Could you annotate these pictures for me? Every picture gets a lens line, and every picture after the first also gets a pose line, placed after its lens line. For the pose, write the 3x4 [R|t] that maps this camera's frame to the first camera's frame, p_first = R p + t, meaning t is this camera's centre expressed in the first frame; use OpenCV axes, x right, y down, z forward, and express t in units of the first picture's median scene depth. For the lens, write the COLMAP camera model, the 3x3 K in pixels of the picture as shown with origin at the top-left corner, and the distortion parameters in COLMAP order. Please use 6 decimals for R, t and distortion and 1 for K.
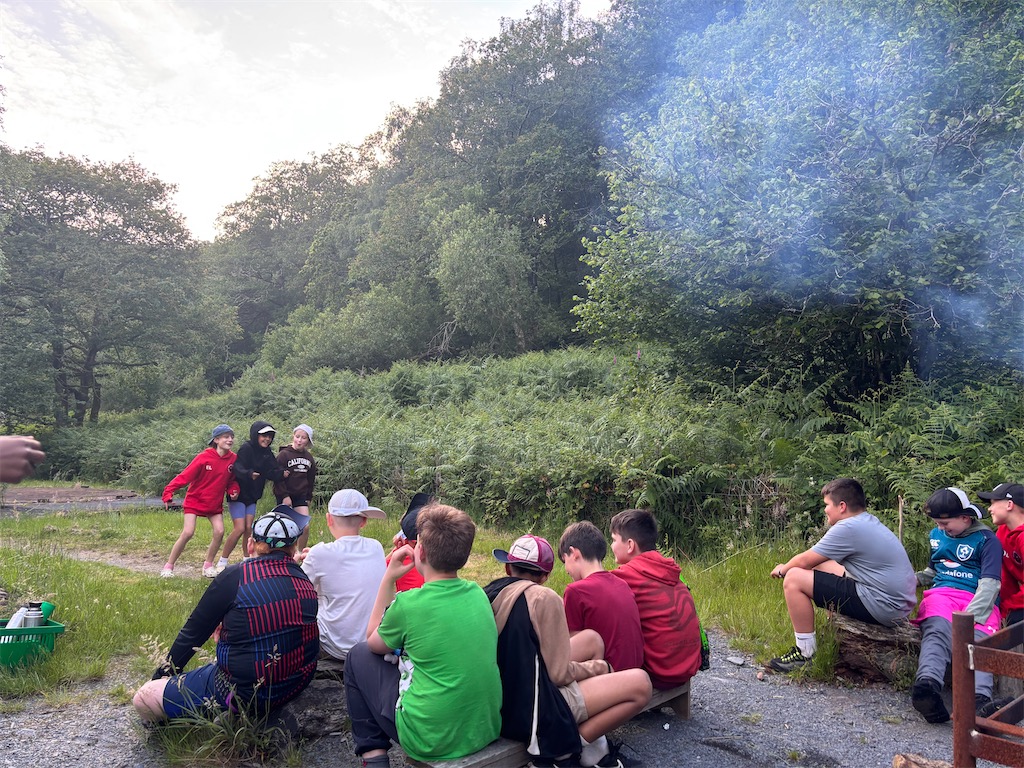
lens RADIAL K [[778.1, 0, 512.0], [0, 778.1, 384.0], [0, 0, 1]] dist [0.097444, -0.107422]
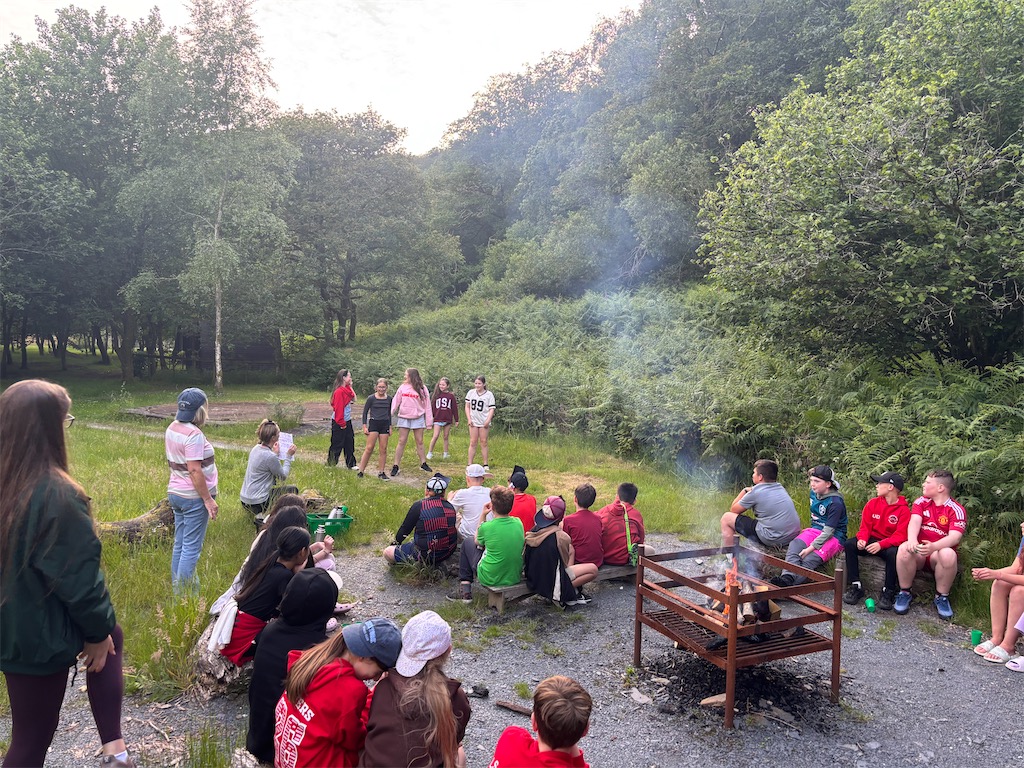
lens RADIAL K [[778.1, 0, 512.0], [0, 778.1, 384.0], [0, 0, 1]] dist [0.097444, -0.107422]
pose [[0.960311, 0.012782, -0.278638, 0.051841], [0.024998, 0.990986, 0.131616, -0.038784], [0.277809, -0.133358, 0.951335, -0.100783]]
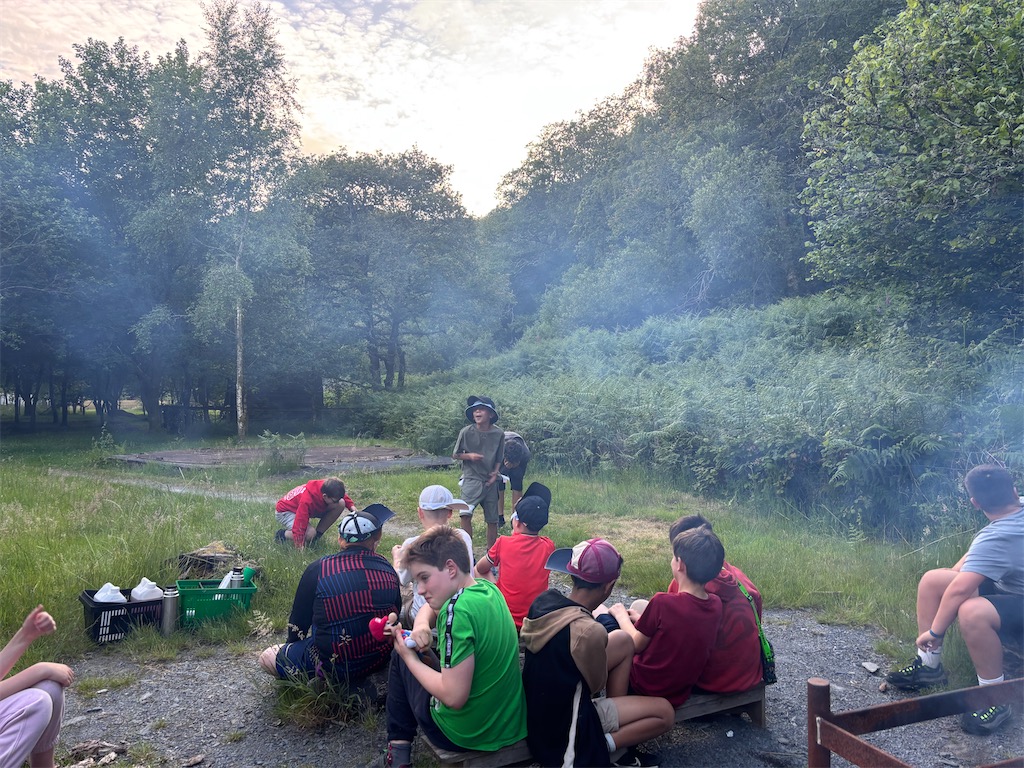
lens RADIAL K [[778.9, 0, 512.0], [0, 778.9, 384.0], [0, 0, 1]] dist [0.034938, -0.005956]
pose [[0.933665, -0.035453, -0.356388, 0.032830], [0.058875, 0.996744, 0.055085, -0.007496], [0.353275, -0.072413, 0.932713, 0.002895]]
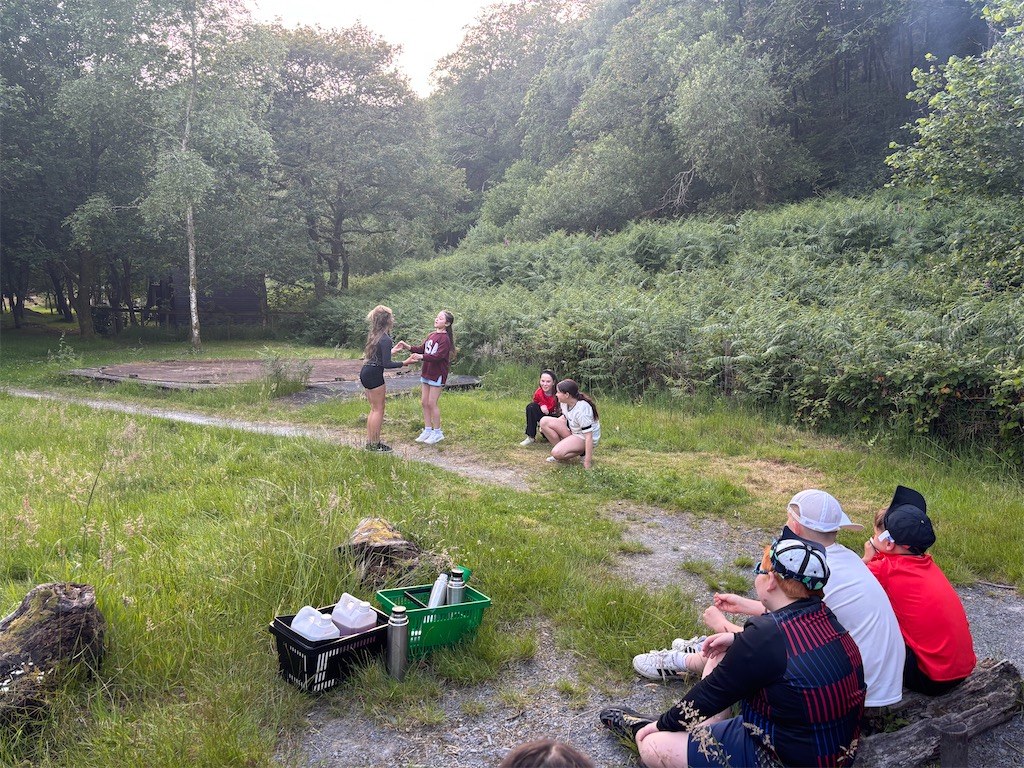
lens RADIAL K [[778.9, 0, 512.0], [0, 778.9, 384.0], [0, 0, 1]] dist [0.034938, -0.005956]
pose [[0.966174, 0.010554, -0.257675, -0.037736], [0.039021, 0.981676, 0.186522, -0.014372], [0.254922, -0.190267, 0.948058, 0.024035]]
